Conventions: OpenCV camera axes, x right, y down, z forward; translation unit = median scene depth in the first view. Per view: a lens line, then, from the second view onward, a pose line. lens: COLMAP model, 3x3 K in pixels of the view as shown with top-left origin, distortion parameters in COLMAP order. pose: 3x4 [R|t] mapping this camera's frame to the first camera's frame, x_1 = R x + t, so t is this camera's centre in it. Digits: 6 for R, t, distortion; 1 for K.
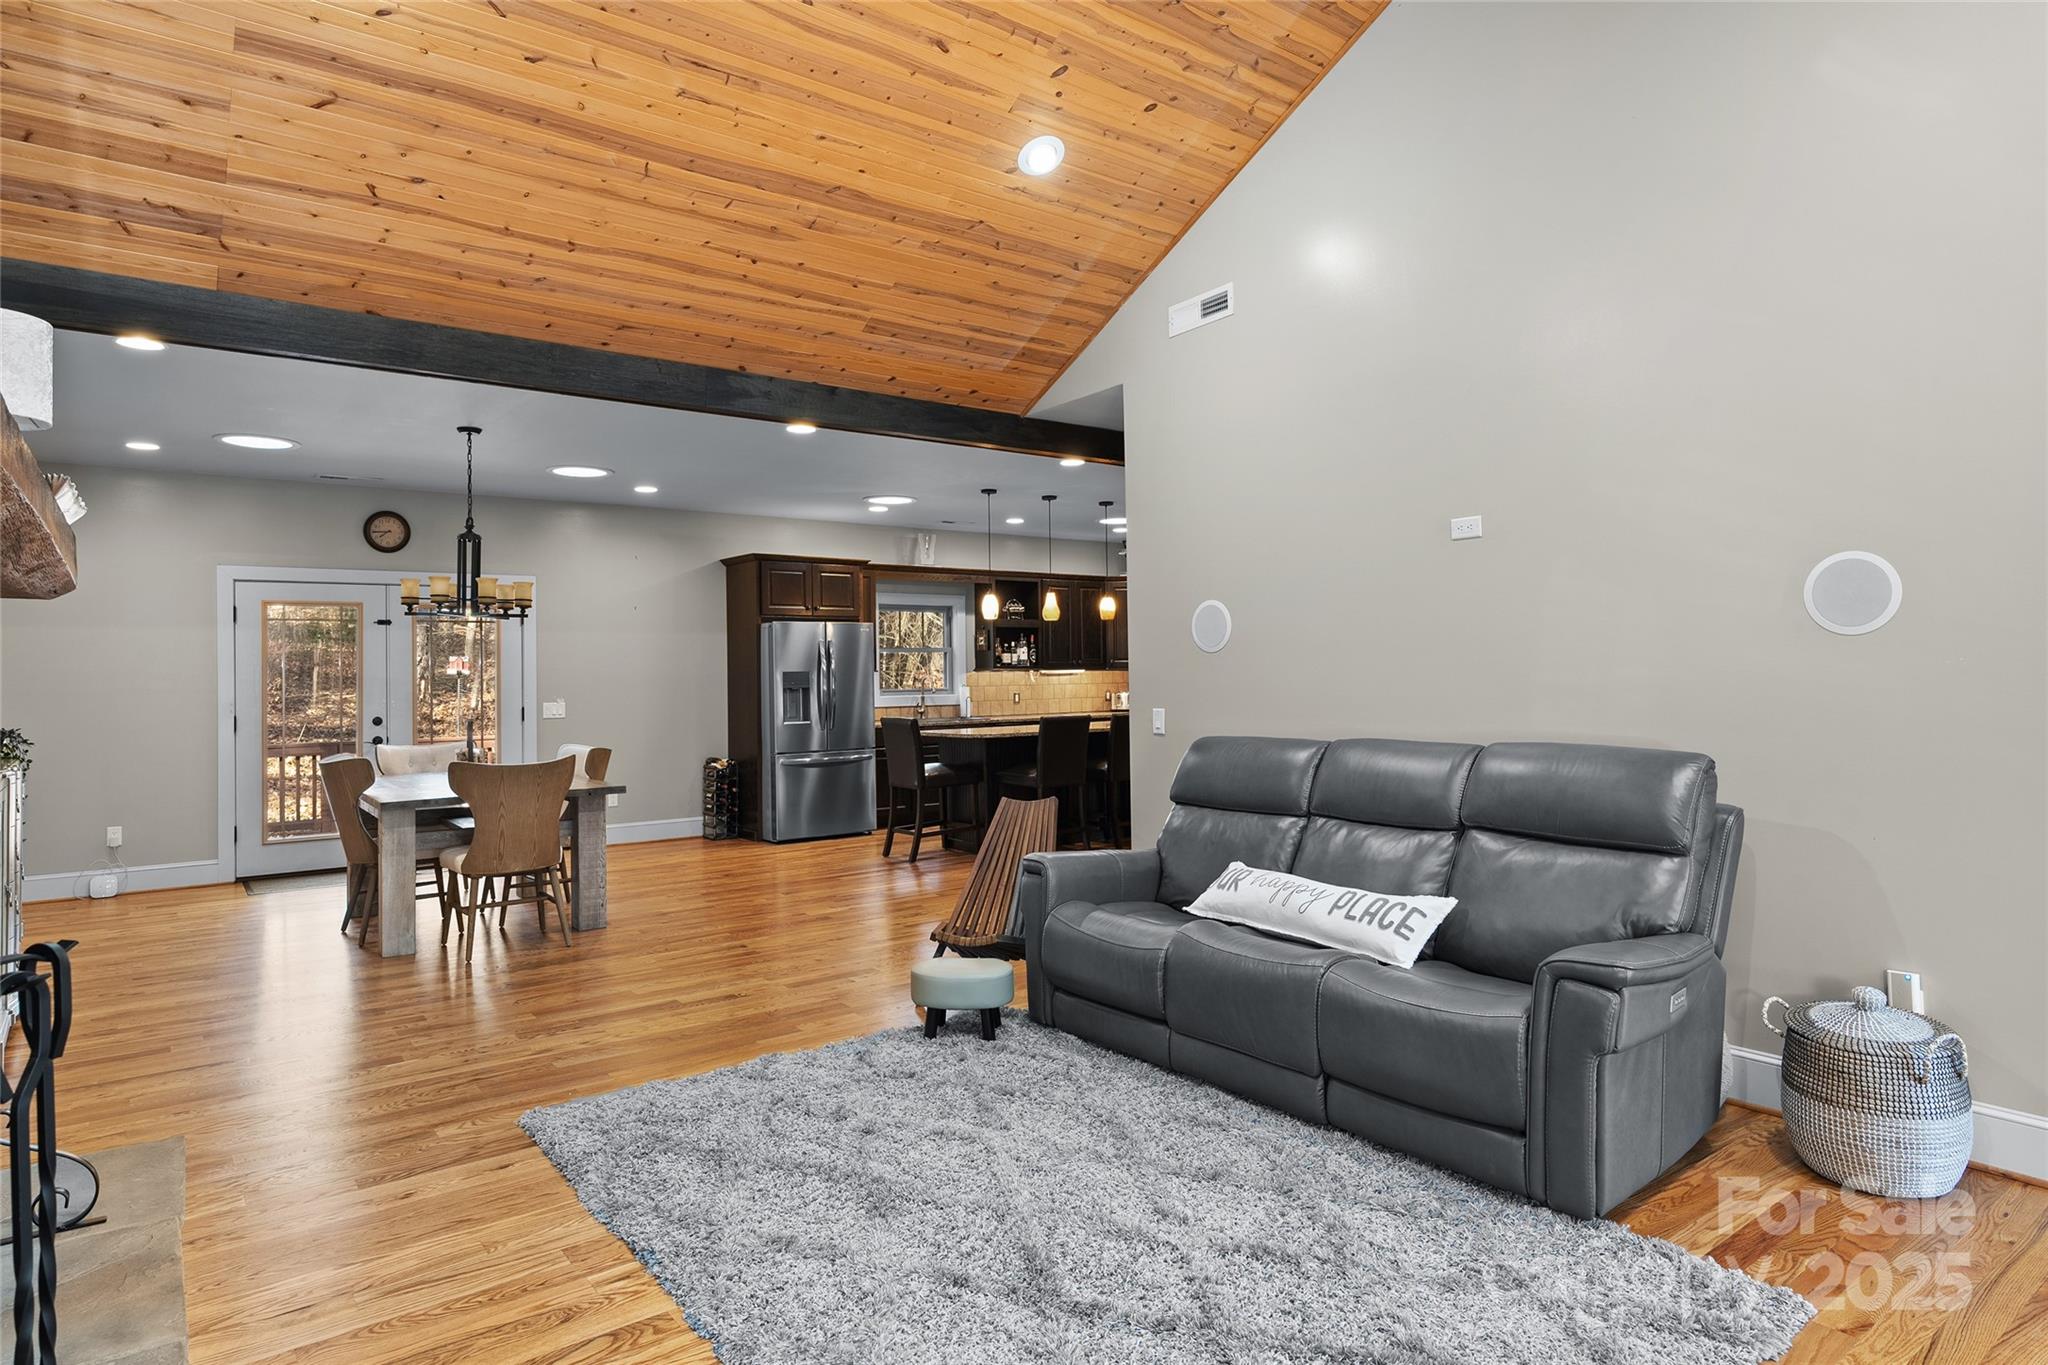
lens RADIAL K [[1172.6, 0, 1024.6], [0, 1172.6, 652.4], [0, 0, 1]] dist [0.001399, 0.000779]
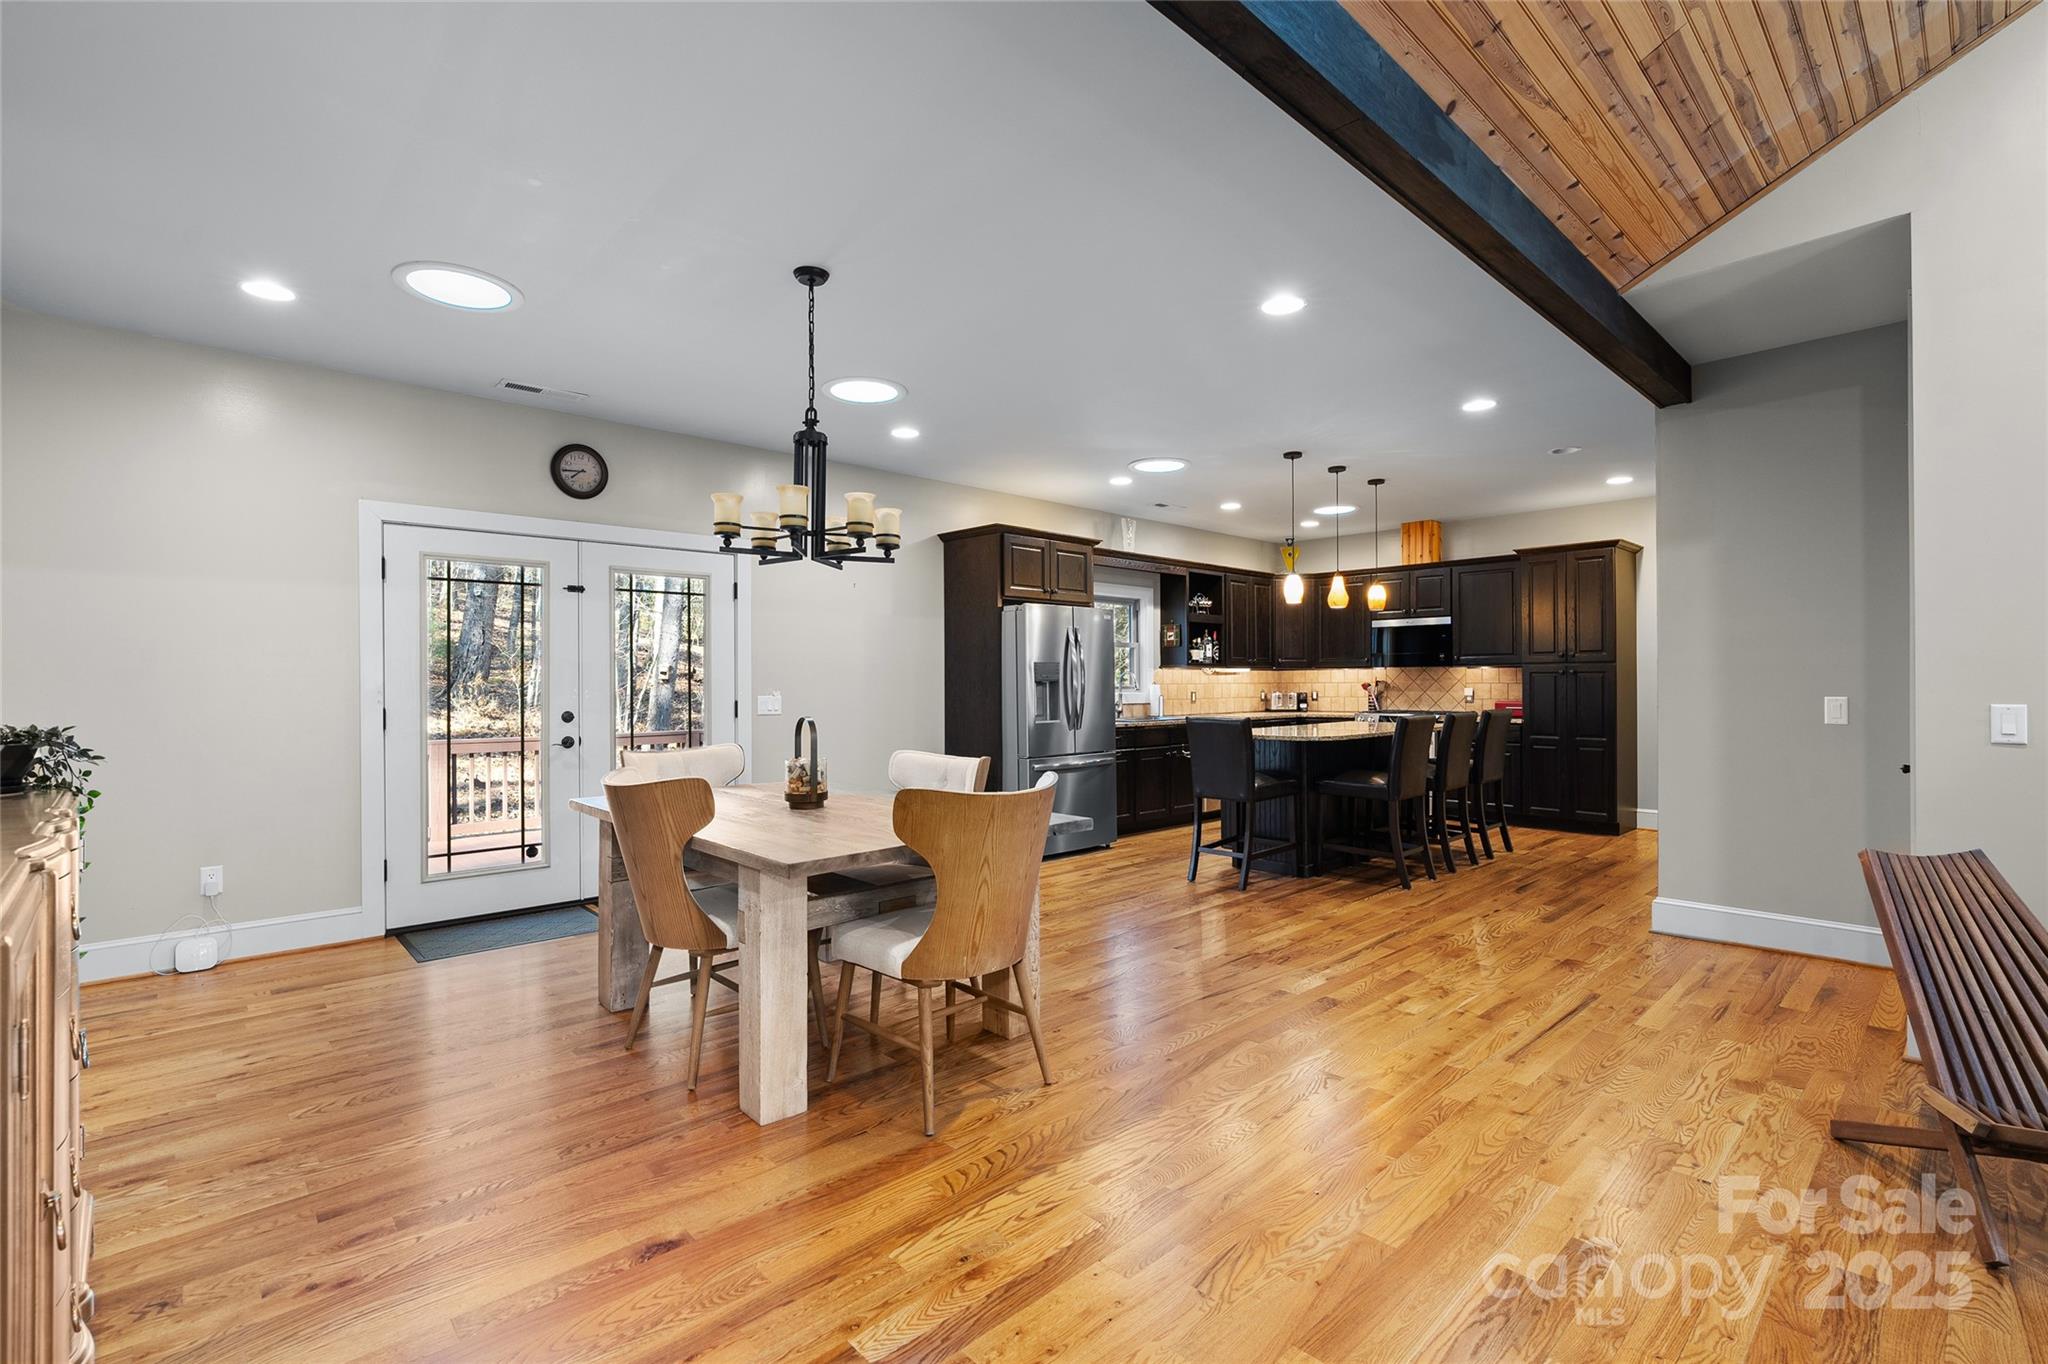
lens RADIAL K [[921.1, 0, 1024.0], [0, 921.1, 682.0], [0, 0, 1]] dist [-0.005667, -0.000256]
pose [[0.994111, 0.009418, 0.107958, -0.269037], [-0.011177, 0.999814, 0.015700, 0.019277], [-0.107790, -0.016814, 0.994032, 0.309813]]
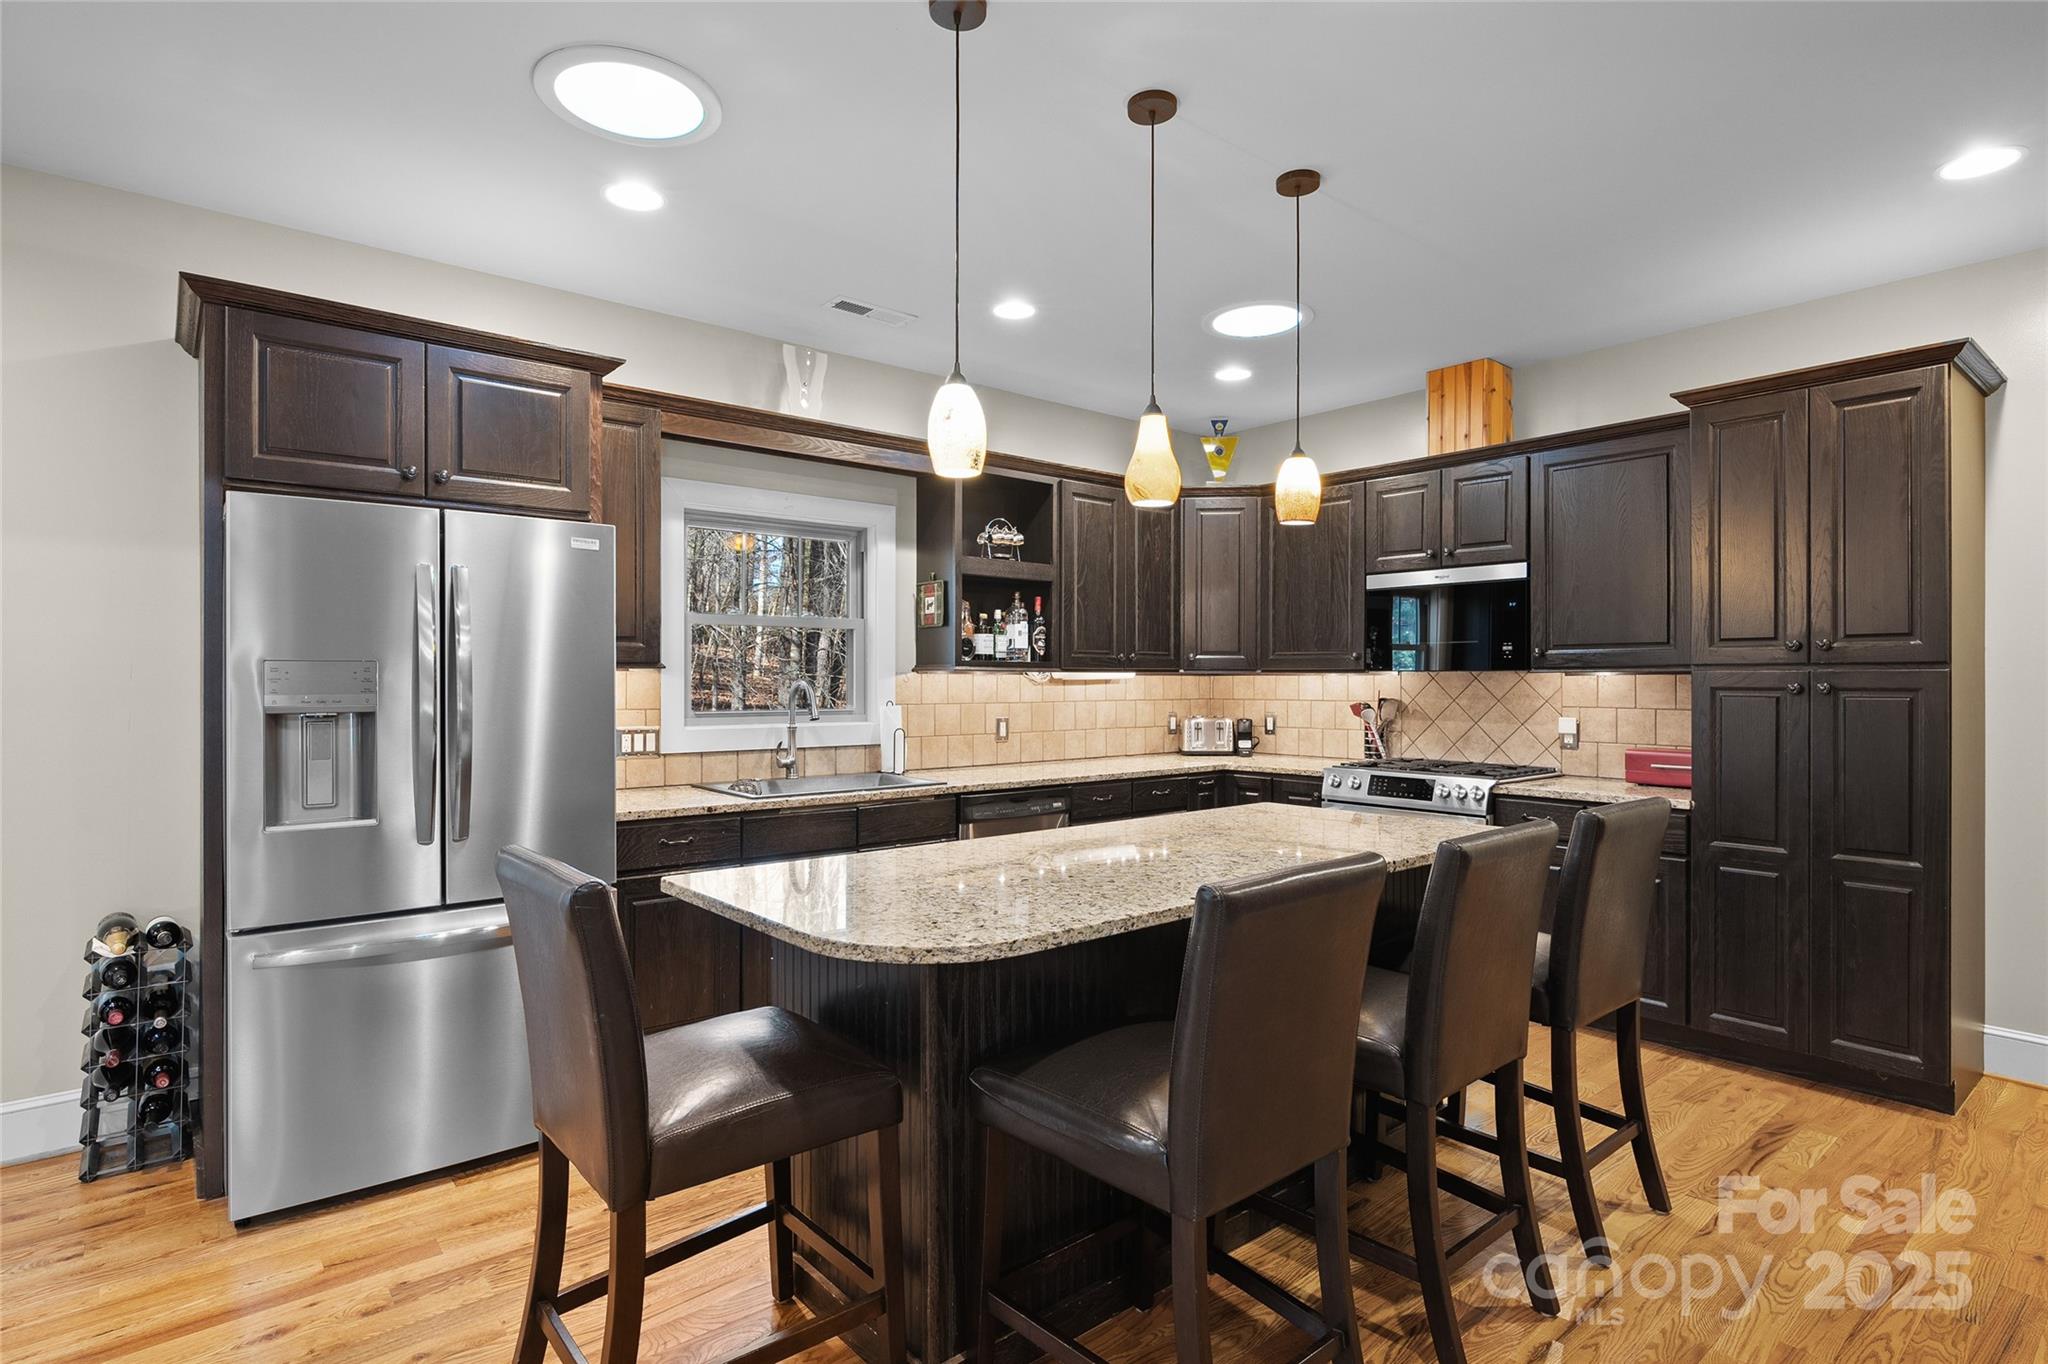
lens RADIAL K [[1032.8, 0, 1024.0], [0, 1032.8, 682.0], [0, 0, 1]] dist [-0.001908, 0.000070]
pose [[0.998752, 0.014039, 0.047927, -0.021843], [-0.014933, 0.999720, 0.018332, 0.013805], [-0.047656, -0.019025, 0.998683, 0.681470]]
